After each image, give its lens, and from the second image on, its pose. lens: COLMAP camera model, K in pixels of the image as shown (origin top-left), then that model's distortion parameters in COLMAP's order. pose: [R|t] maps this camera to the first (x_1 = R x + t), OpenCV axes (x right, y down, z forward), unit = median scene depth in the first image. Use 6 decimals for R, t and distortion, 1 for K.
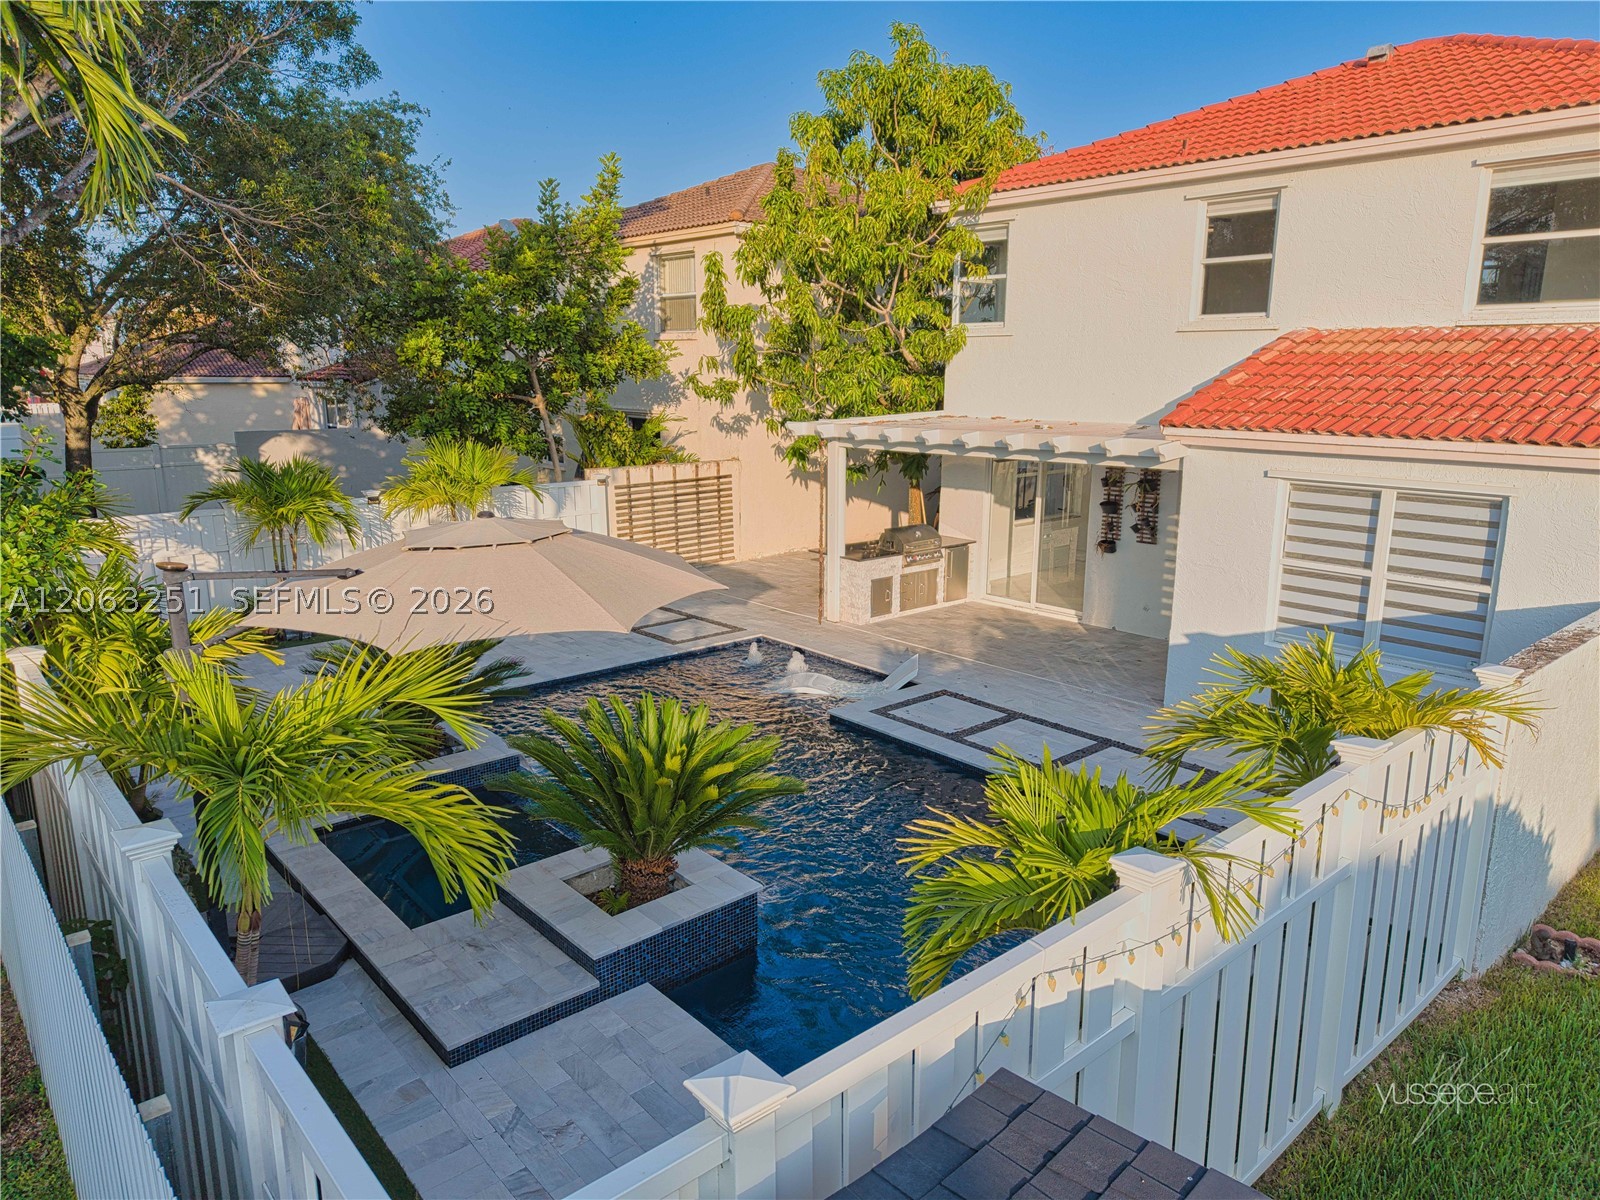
lens RADIAL K [[1060.0, 0, 800.0], [0, 1060.0, 600.0], [0, 0, 1]] dist [0.004506, -0.002689]
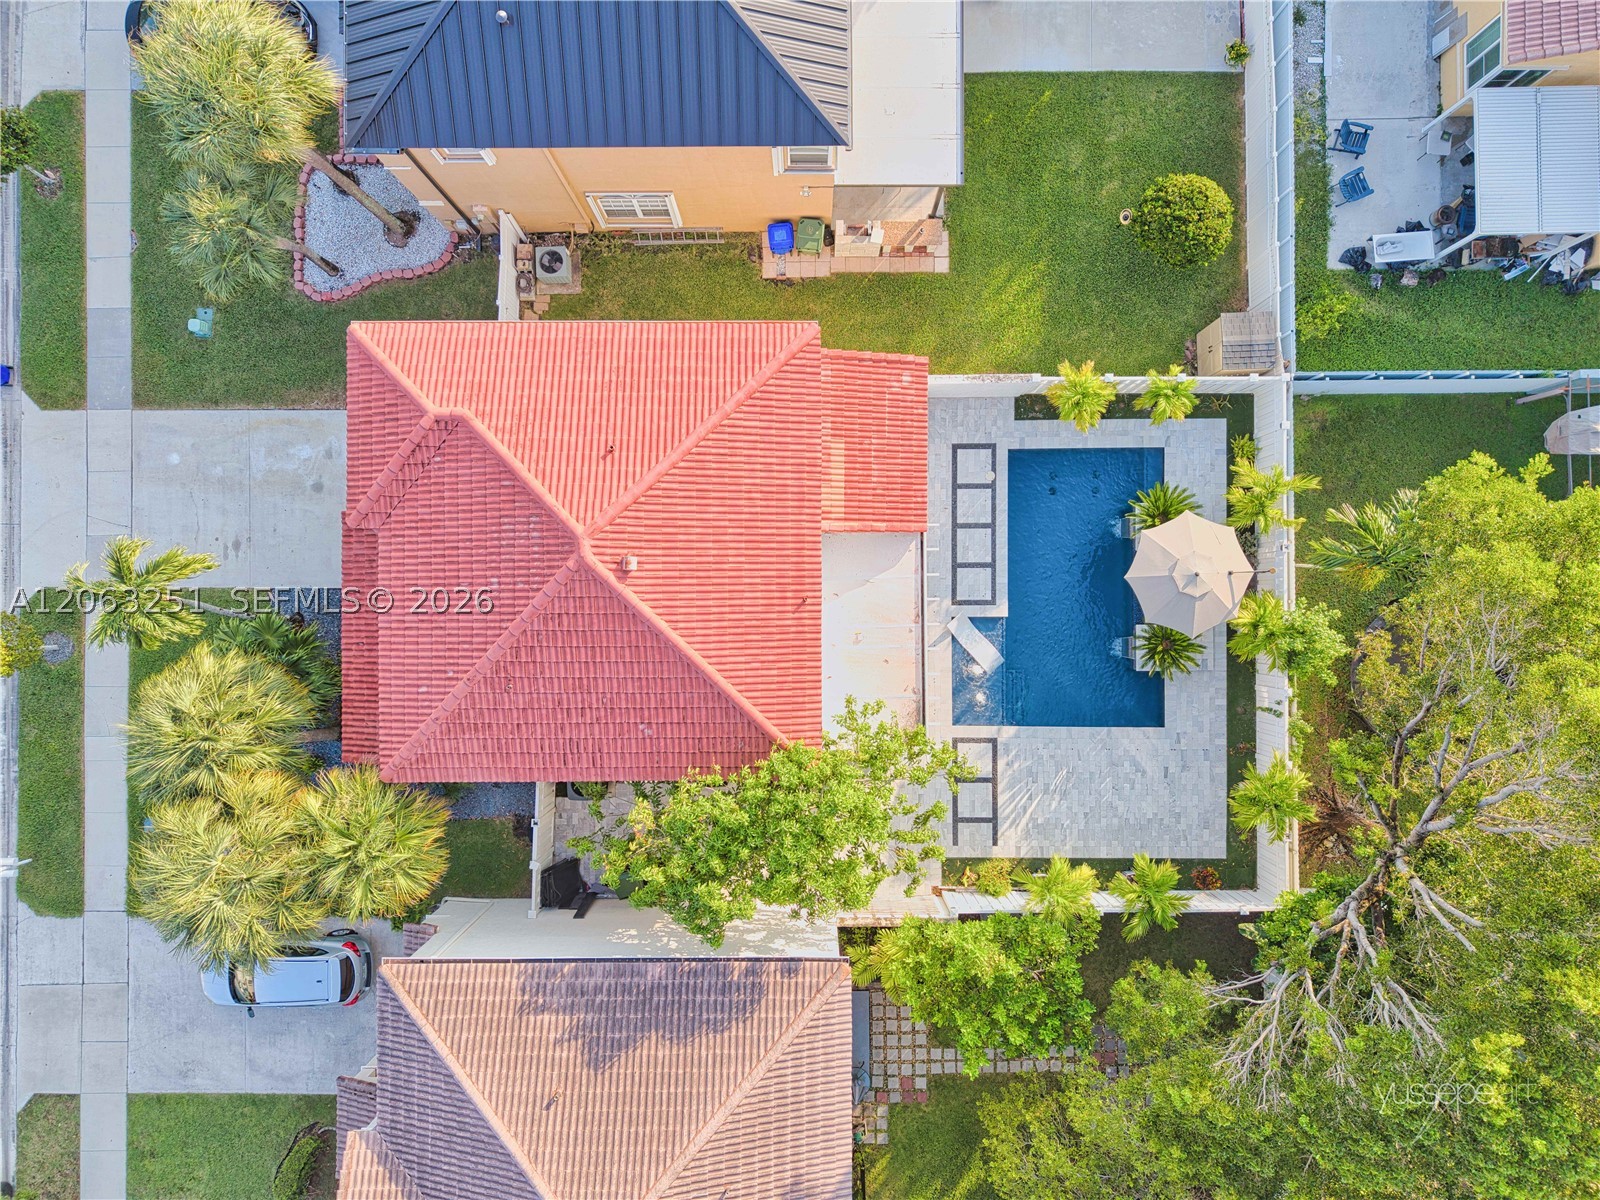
lens RADIAL K [[1086.8, 0, 800.0], [0, 1086.8, 600.0], [0, 0, 1]] dist [0.076574, -0.076011]
pose [[-0.762050, -0.647518, -0.000419, 0.474876], [0.134393, -0.158796, 0.978122, -2.779008], [-0.633418, 0.745321, 0.208032, 0.804819]]
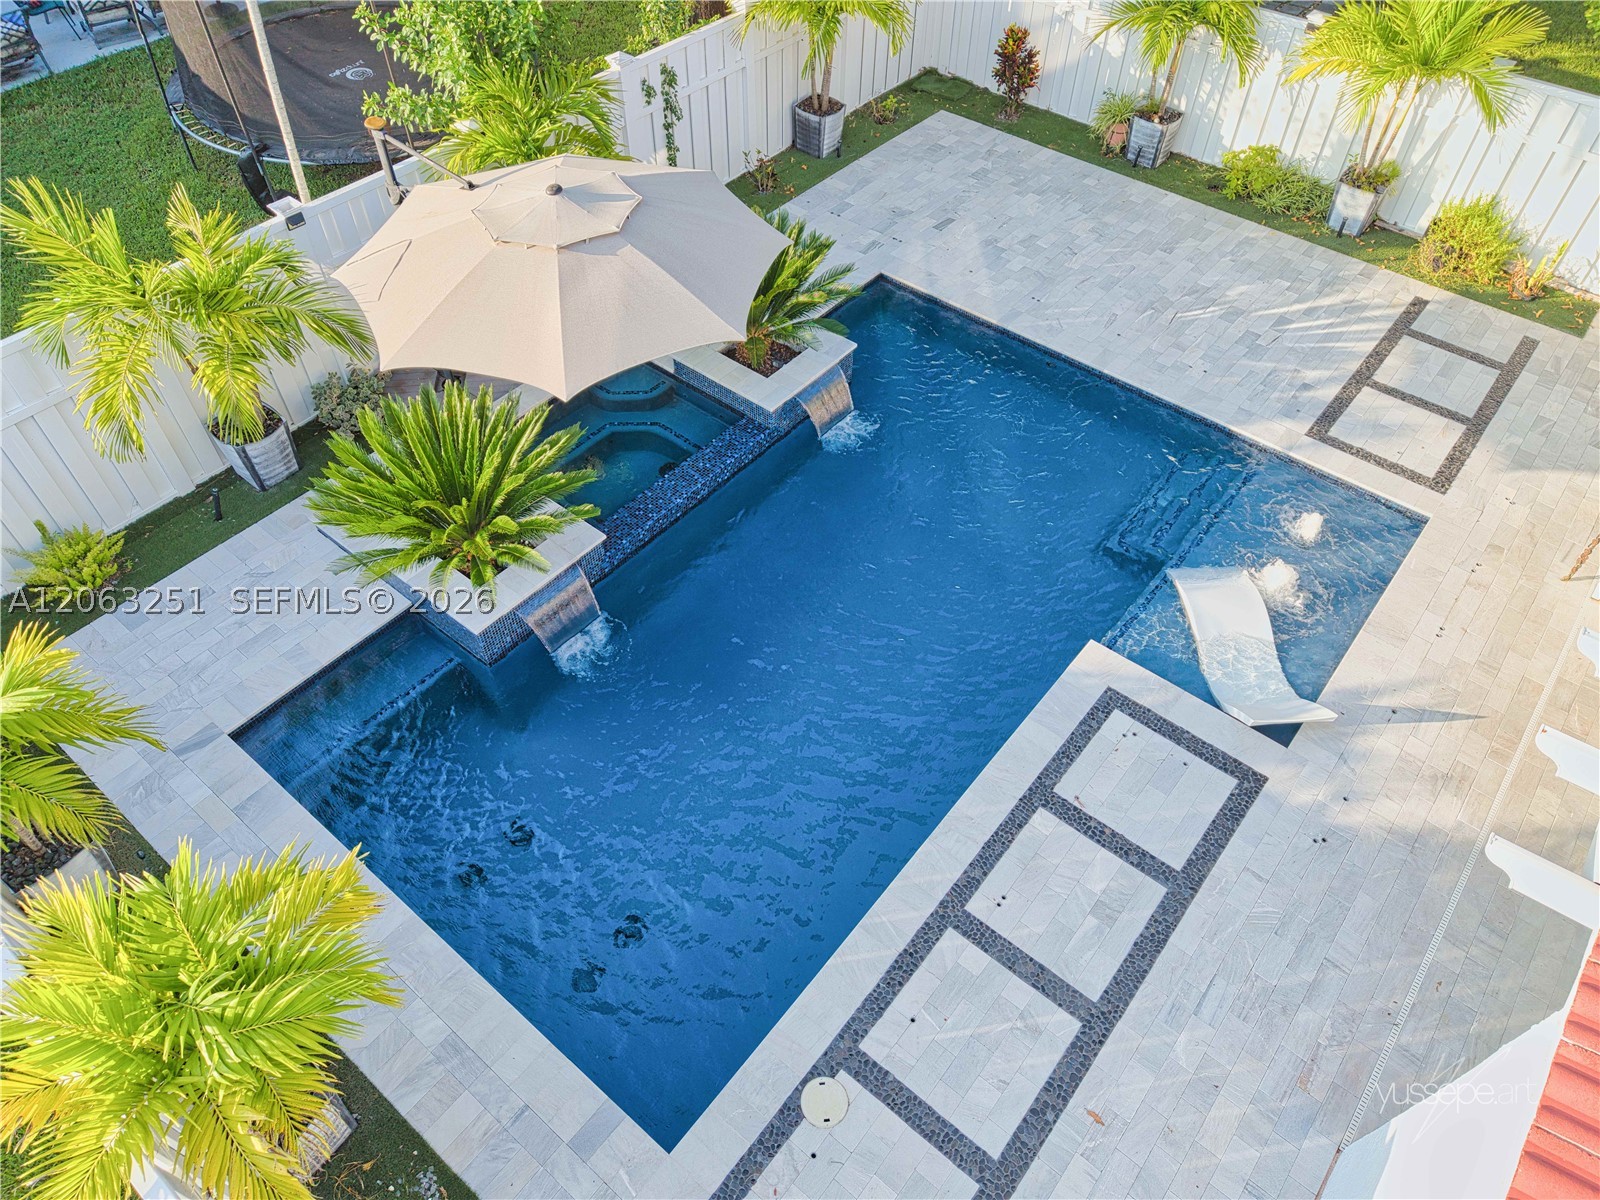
lens RADIAL K [[1062.6, 0, 806.7], [0, 1062.6, 603.5], [0, 0, 1]] dist [0.028935, -0.021551]
pose [[0.179133, 0.746237, -0.641125, 0.469380], [-0.215114, 0.665607, 0.714628, -0.417736], [0.960019, 0.009901, 0.279759, 0.669643]]
